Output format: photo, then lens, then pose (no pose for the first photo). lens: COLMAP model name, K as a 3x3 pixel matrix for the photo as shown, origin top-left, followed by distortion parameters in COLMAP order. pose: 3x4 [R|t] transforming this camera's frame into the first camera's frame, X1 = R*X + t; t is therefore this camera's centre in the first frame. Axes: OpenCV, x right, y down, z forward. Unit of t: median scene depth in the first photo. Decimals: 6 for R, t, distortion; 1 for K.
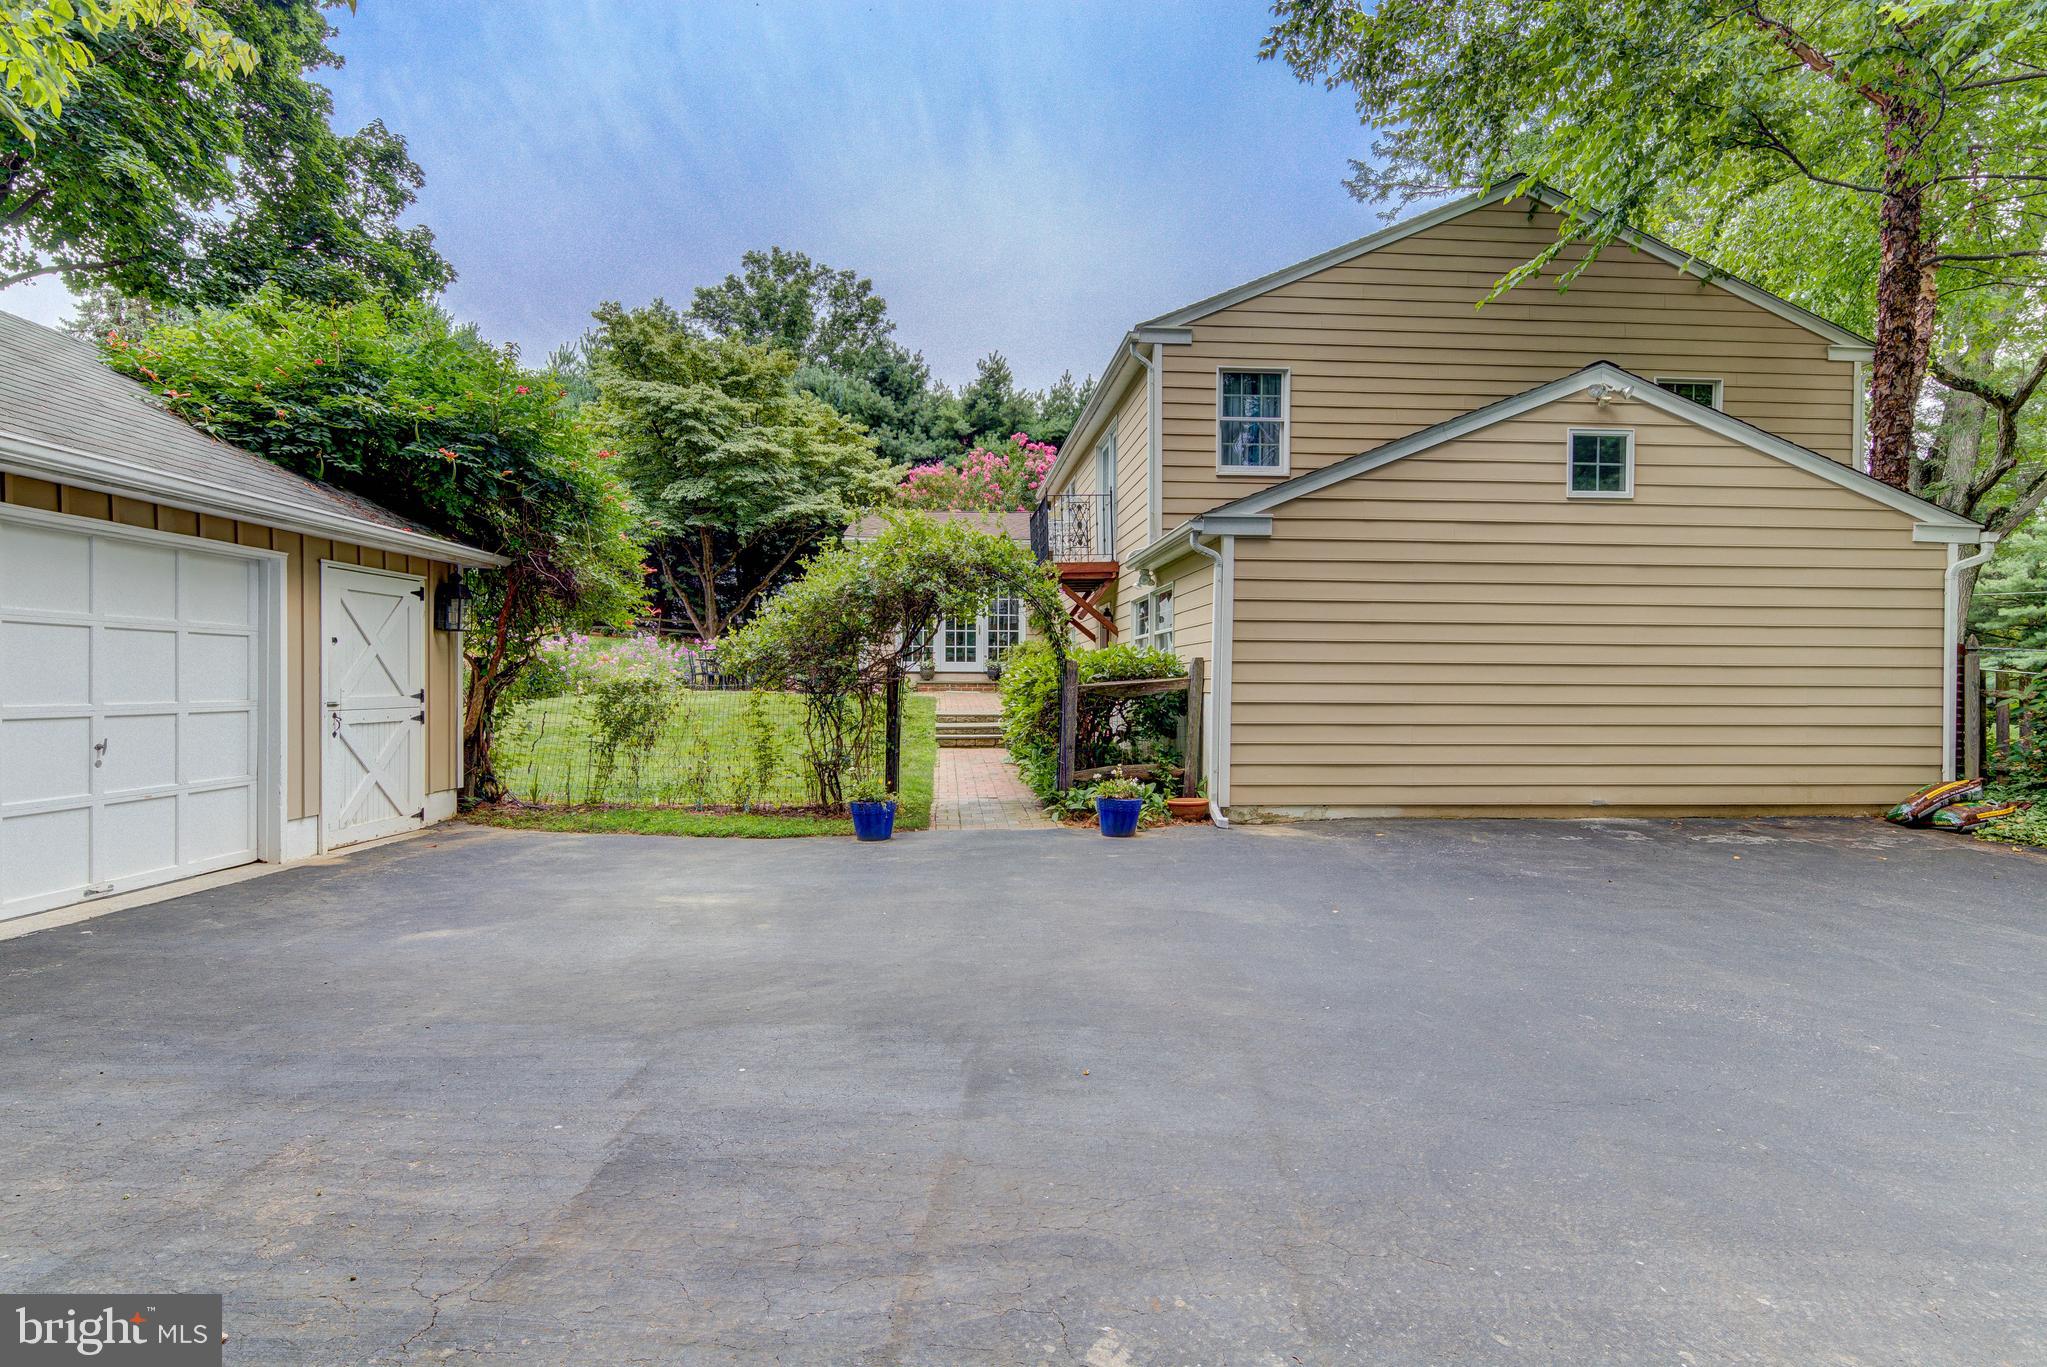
lens RADIAL K [[1022.1, 0, 1033.1], [0, 1022.1, 676.3], [0, 0, 1]] dist [-0.000967, -0.000218]
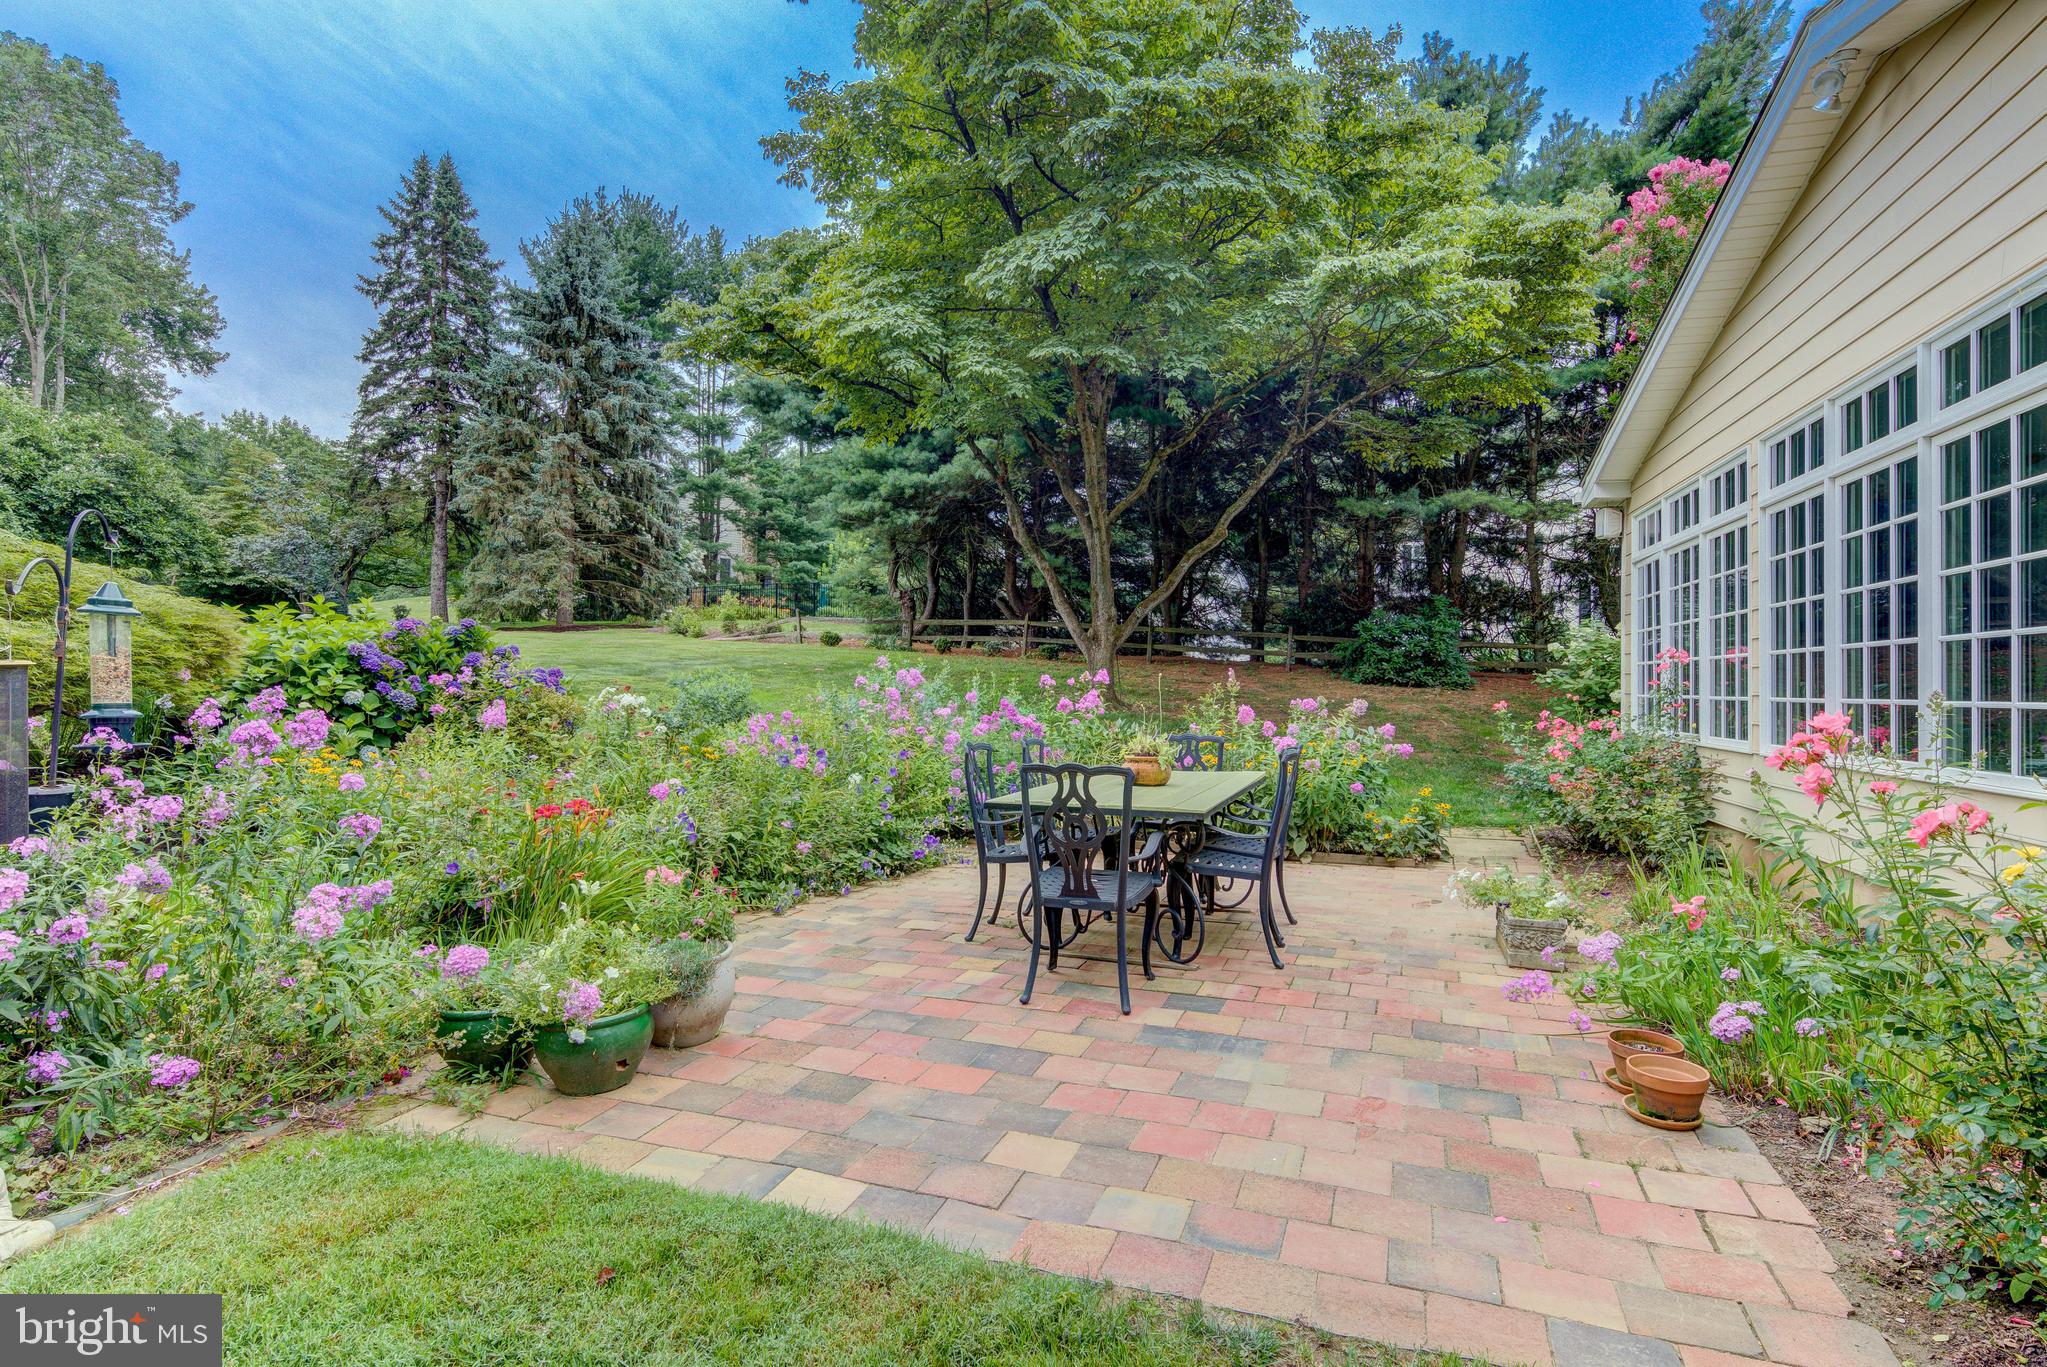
lens RADIAL K [[1022.1, 0, 1024.6], [0, 1022.1, 680.7], [0, 0, 1]] dist [-0.000967, -0.000218]
pose [[0.921831, 0.000714, -0.387592, -0.172410], [-0.004217, 0.999958, -0.008187, -0.023052], [0.387570, 0.009182, 0.921795, 0.574438]]
